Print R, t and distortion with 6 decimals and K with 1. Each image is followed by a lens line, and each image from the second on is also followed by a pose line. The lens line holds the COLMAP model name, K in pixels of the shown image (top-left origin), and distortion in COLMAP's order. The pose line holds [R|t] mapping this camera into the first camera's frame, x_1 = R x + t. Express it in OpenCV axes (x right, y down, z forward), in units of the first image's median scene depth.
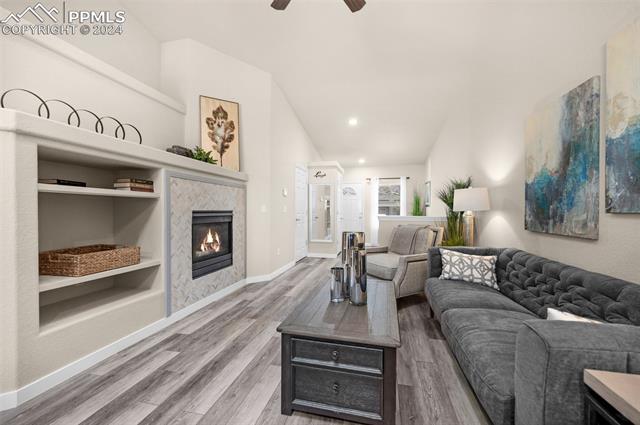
lens RADIAL K [[259.4, 0, 320.0], [0, 259.4, 212.5], [0, 0, 1]] dist [-0.002328, -0.000283]
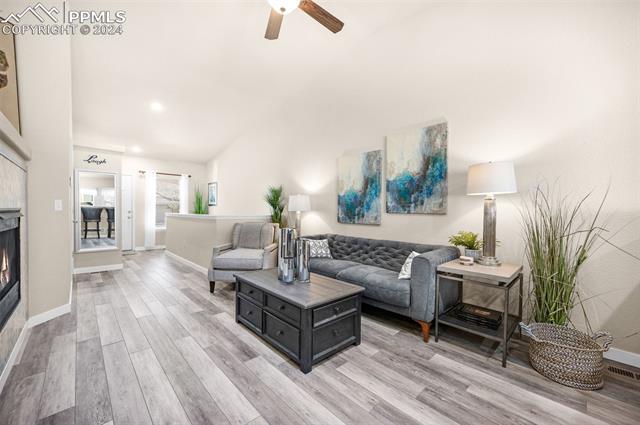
lens RADIAL K [[256.8, 0, 320.3], [0, 256.8, 213.4], [0, 0, 1]] dist [0.000567, -0.000097]
pose [[0.548932, -0.004781, 0.835854, -0.717668], [-0.004082, 0.999956, 0.008401, -0.006022], [-0.835857, -0.008023, 0.548888, 0.166358]]
